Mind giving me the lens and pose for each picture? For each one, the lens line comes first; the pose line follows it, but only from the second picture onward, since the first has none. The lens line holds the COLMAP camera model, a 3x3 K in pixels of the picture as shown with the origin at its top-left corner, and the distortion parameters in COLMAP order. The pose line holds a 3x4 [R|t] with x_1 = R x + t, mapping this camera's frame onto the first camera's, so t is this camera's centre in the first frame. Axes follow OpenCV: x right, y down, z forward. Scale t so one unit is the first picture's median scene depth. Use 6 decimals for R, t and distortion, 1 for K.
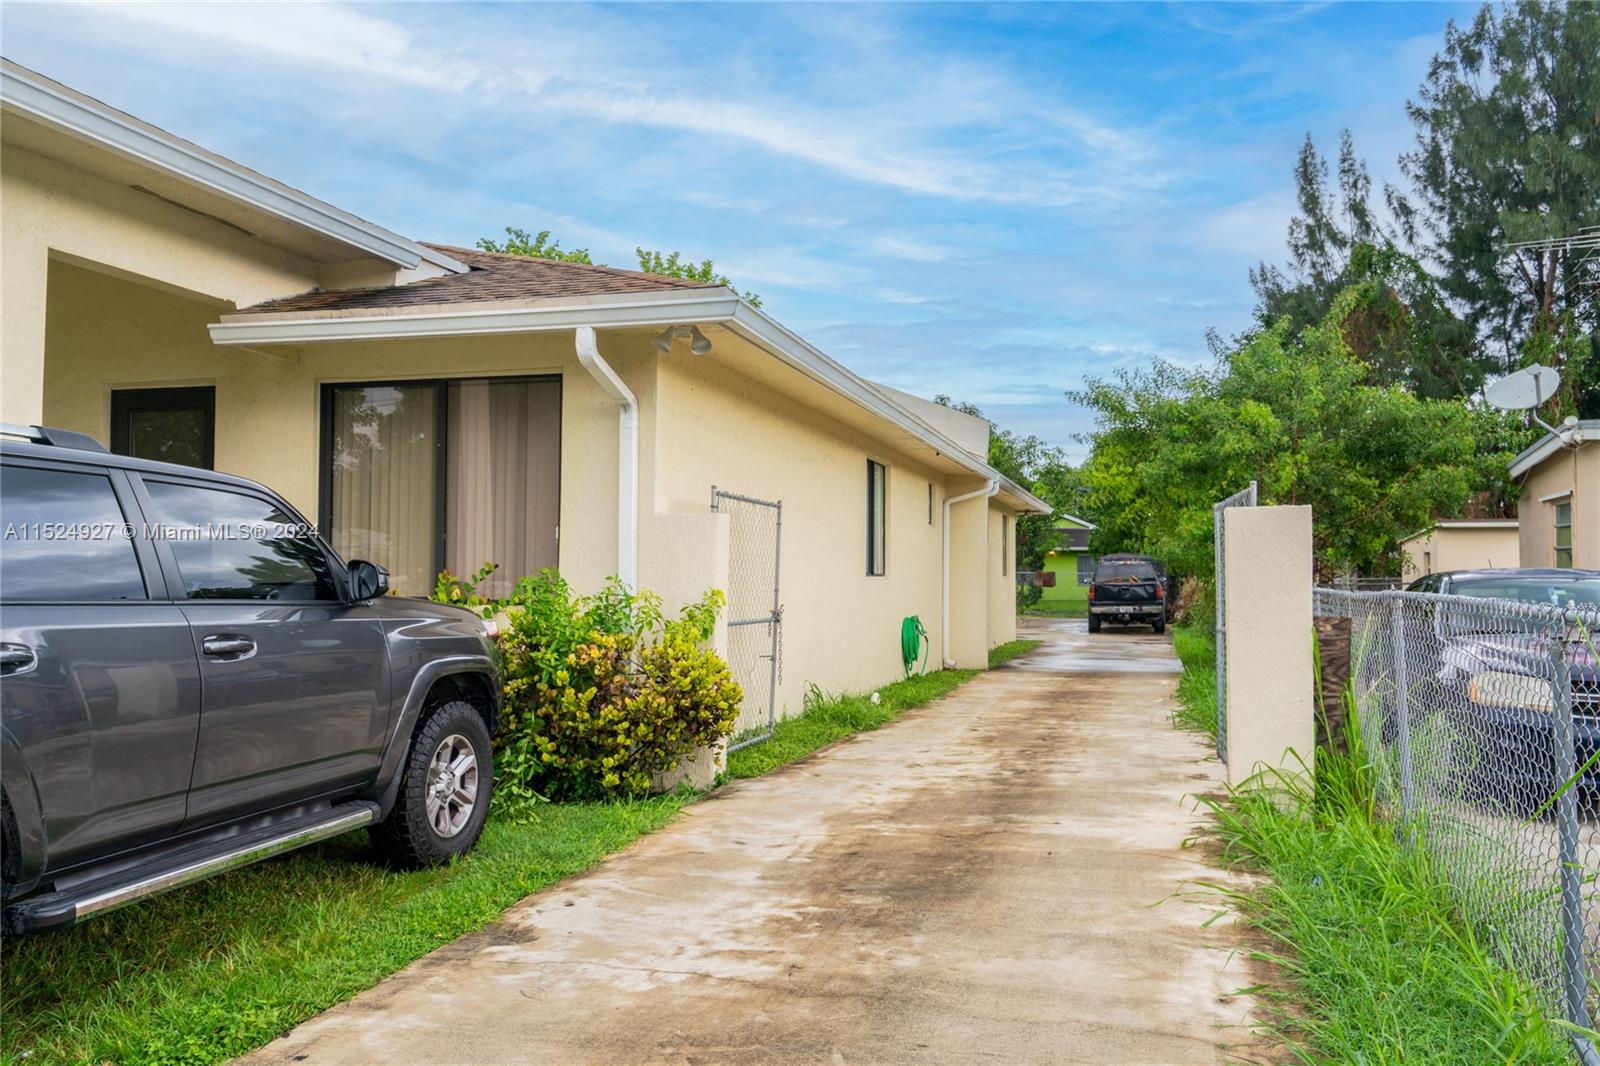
lens RADIAL K [[1215.2, 0, 801.0], [0, 1215.2, 532.6], [0, 0, 1]] dist [0.008645, -0.000176]
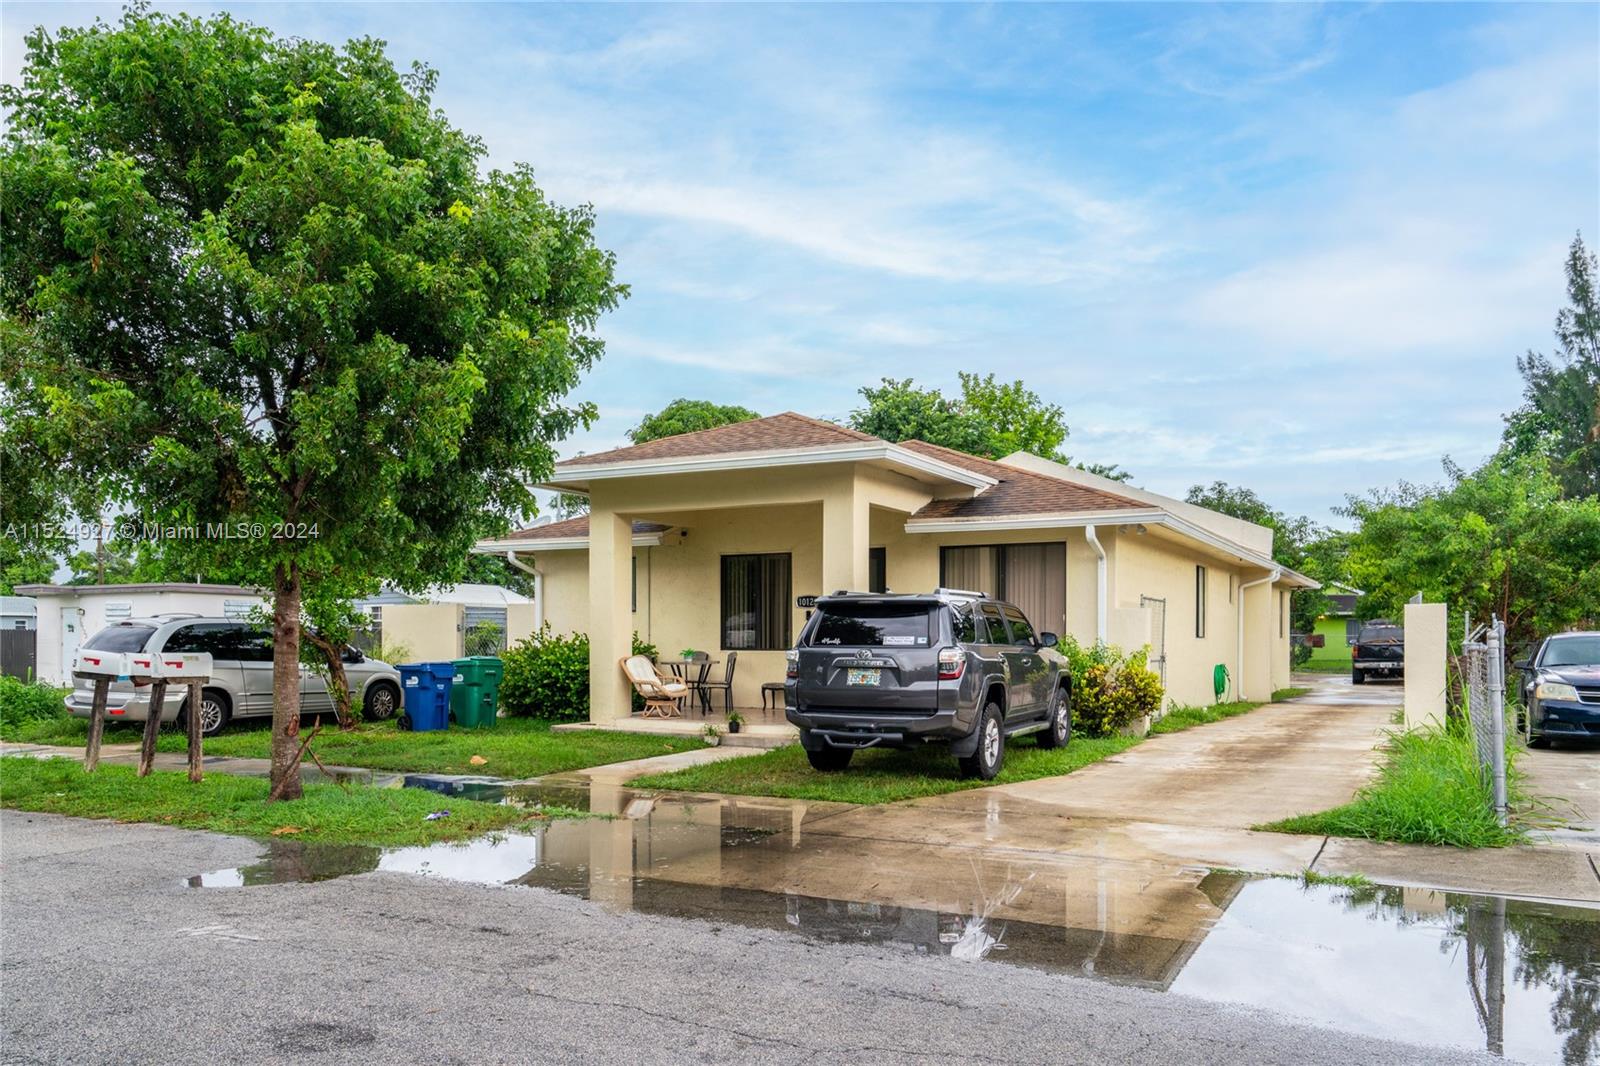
lens RADIAL K [[1158.9, 0, 799.4], [0, 1158.9, 646.3], [0, 0, 1]] dist [0.002979, 0.003140]
pose [[0.975690, -0.002459, -0.219140, -0.094046], [0.011499, 0.999134, 0.039986, -0.016096], [0.218852, -0.041534, 0.974874, -0.477479]]
